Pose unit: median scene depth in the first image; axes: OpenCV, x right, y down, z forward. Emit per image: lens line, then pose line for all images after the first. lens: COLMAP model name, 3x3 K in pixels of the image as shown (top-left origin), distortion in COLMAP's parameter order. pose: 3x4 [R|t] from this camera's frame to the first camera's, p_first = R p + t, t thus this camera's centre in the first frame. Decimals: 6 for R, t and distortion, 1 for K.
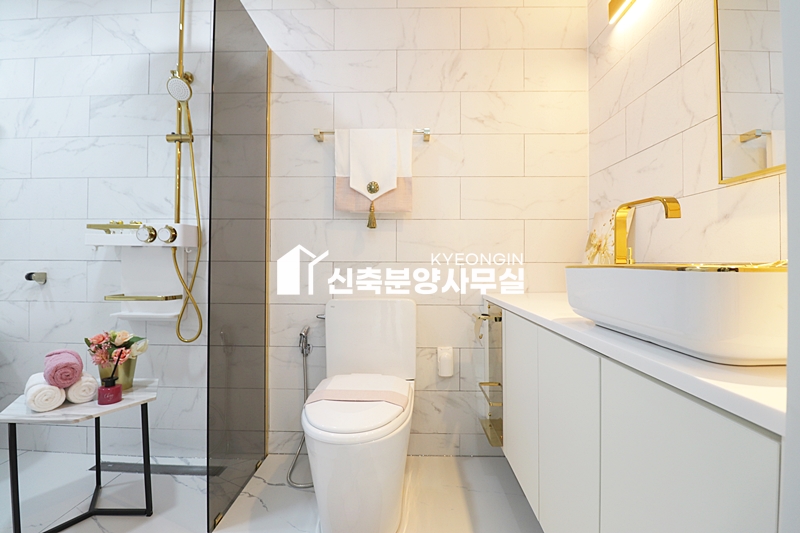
lens RADIAL K [[371.9, 0, 401.2], [0, 371.9, 262.5], [0, 0, 1]] dist [-0.008181, -0.008683]
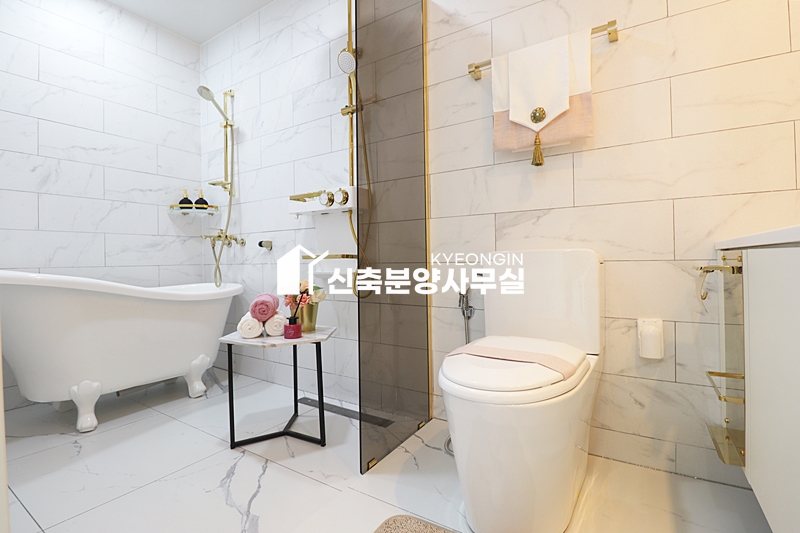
lens RADIAL K [[371.9, 0, 400.8], [0, 371.9, 263.9], [0, 0, 1]] dist [-0.008181, -0.008683]
pose [[0.854288, -0.013808, -0.519617, 0.081846], [0.018950, 0.999810, 0.004587, 0.111432], [0.519454, -0.013765, 0.854387, 0.136242]]
